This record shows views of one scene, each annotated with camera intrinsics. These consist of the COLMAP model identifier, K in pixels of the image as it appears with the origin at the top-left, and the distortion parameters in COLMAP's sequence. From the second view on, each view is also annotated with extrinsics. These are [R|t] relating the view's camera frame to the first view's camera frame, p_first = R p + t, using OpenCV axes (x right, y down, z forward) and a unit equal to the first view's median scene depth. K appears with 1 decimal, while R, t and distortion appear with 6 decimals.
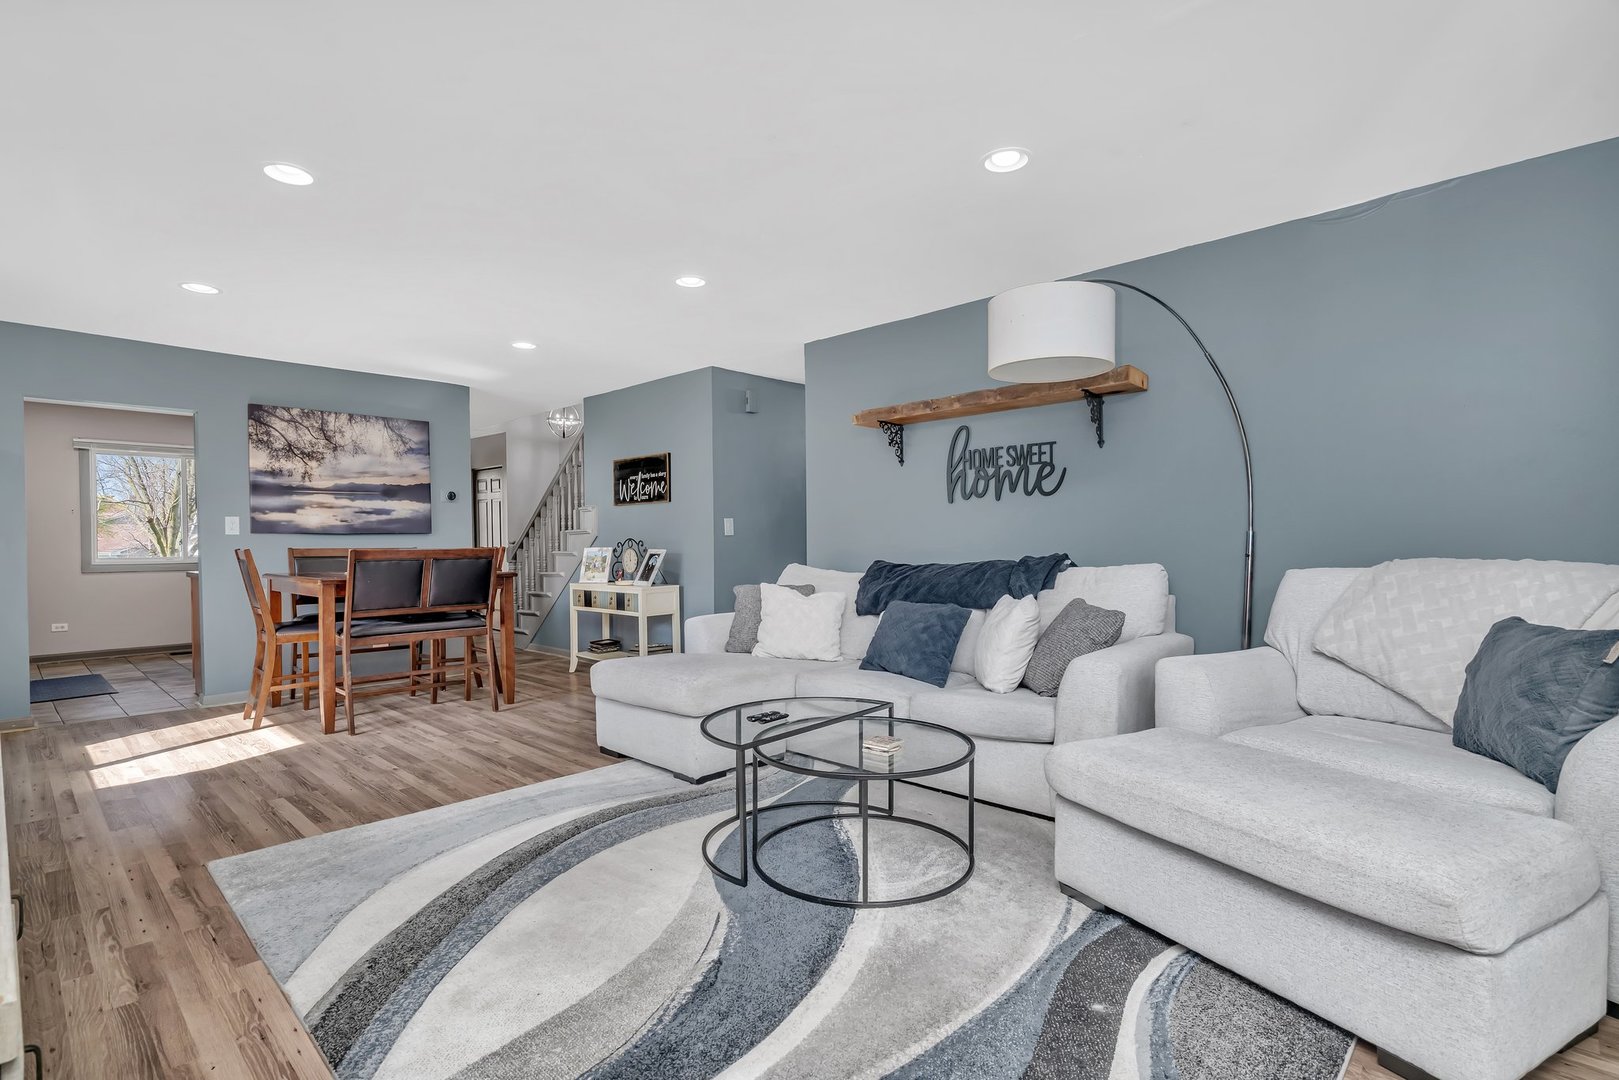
lens RADIAL K [[753.4, 0, 809.5], [0, 753.4, 540.0], [0, 0, 1]] dist [0.002809, -0.000140]
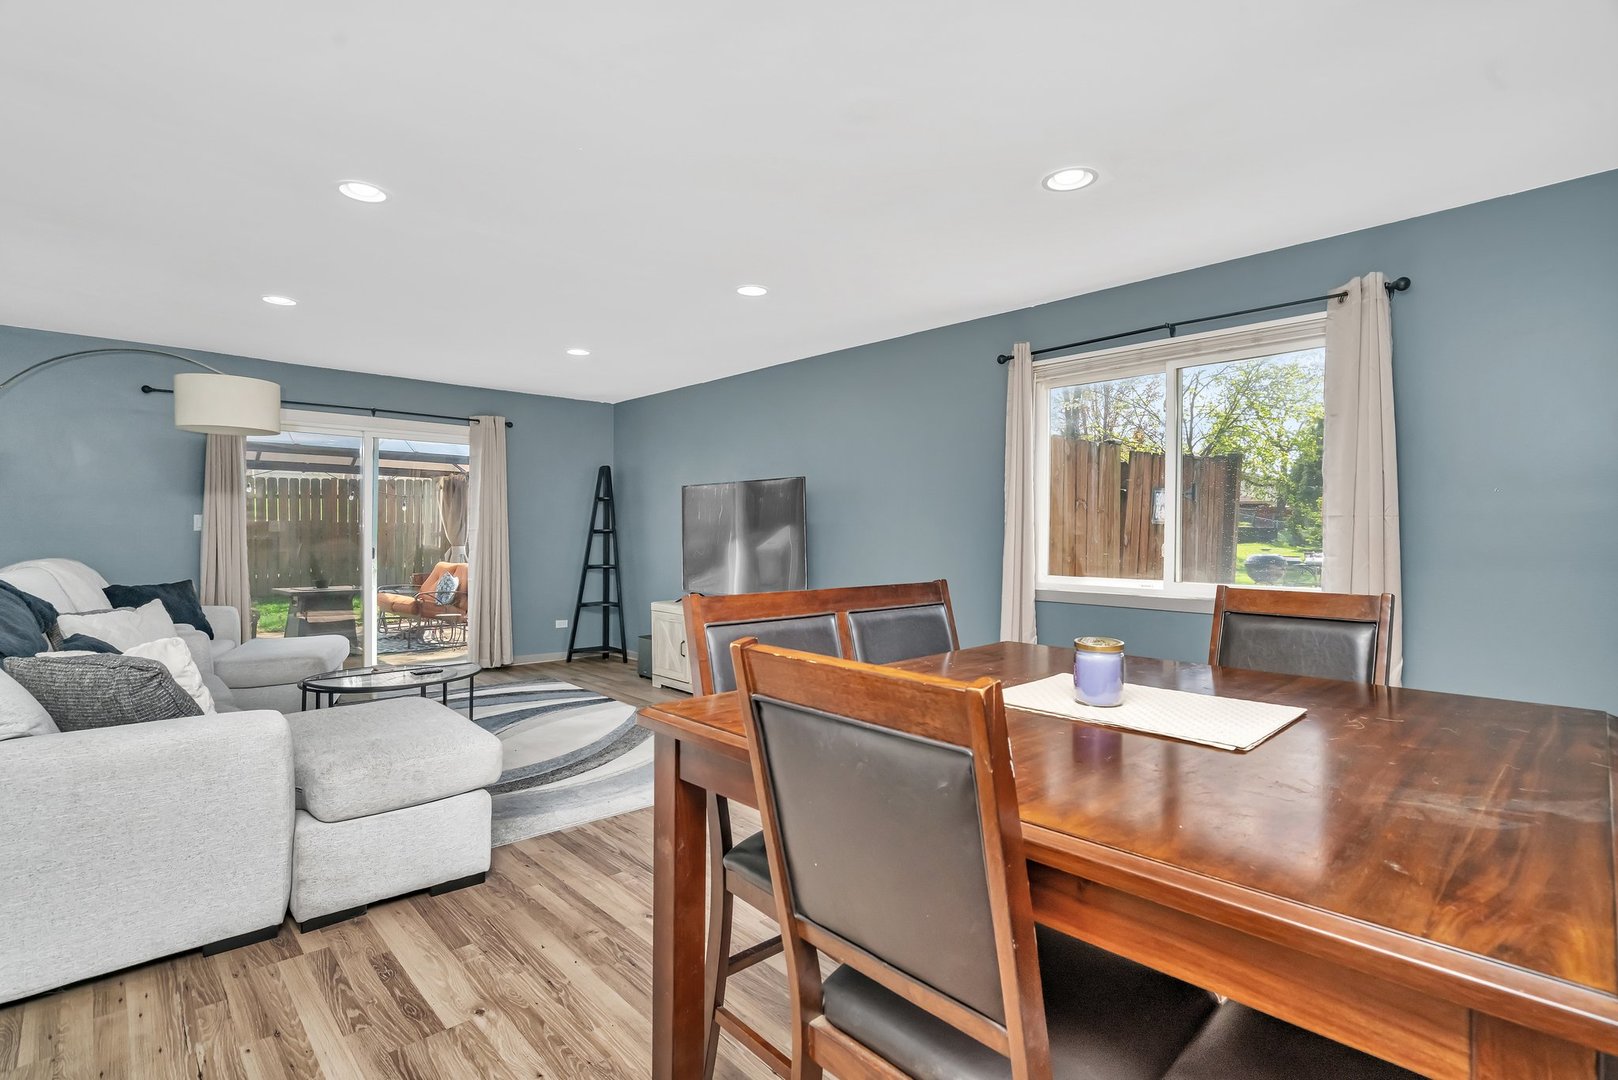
lens RADIAL K [[790.5, 0, 808.2], [0, 790.5, 557.7], [0, 0, 1]] dist [-0.000090, 0.000128]
pose [[-0.996760, 0.001657, 0.080416, -0.624347], [0.004193, 0.999499, 0.031374, -0.017848], [-0.080324, 0.031610, -0.996267, 1.684928]]
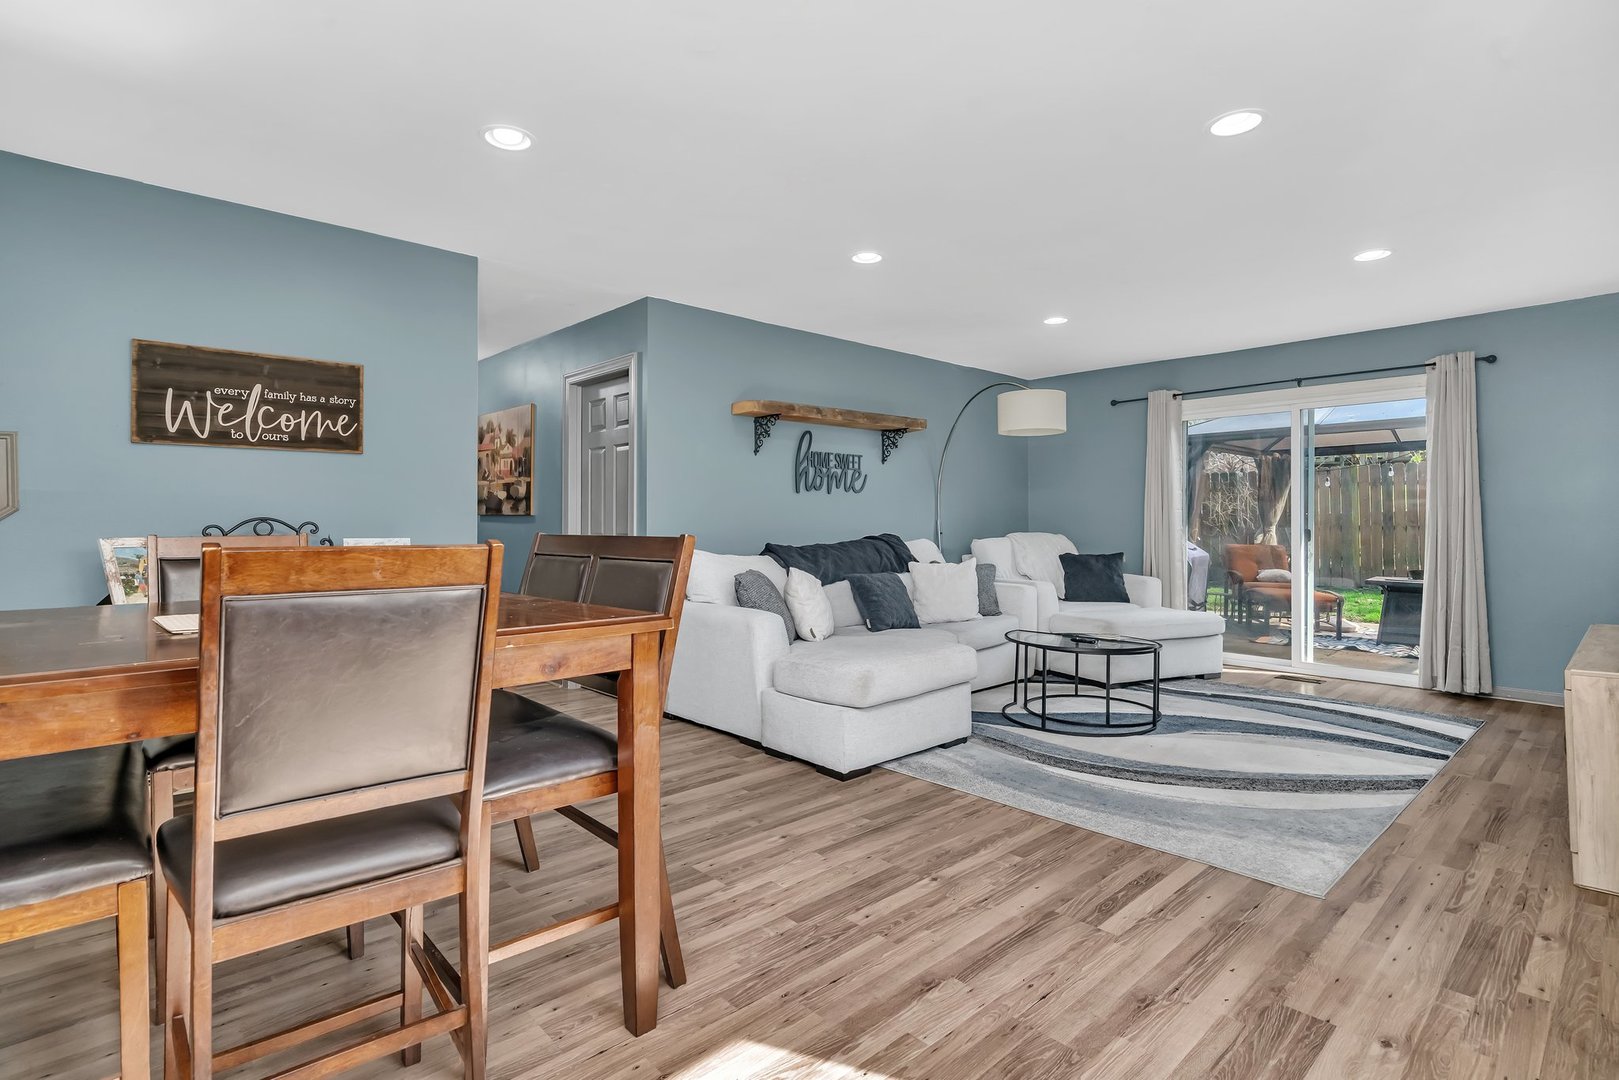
lens RADIAL K [[780.4, 0, 776.6], [0, 780.4, 530.7], [0, 0, 1]] dist [0.001981, 0.000418]
pose [[0.097215, -0.002518, 0.995260, -1.153898], [0.000833, 0.999997, 0.002449, 0.007578], [-0.995263, 0.000591, 0.097217, 1.012656]]
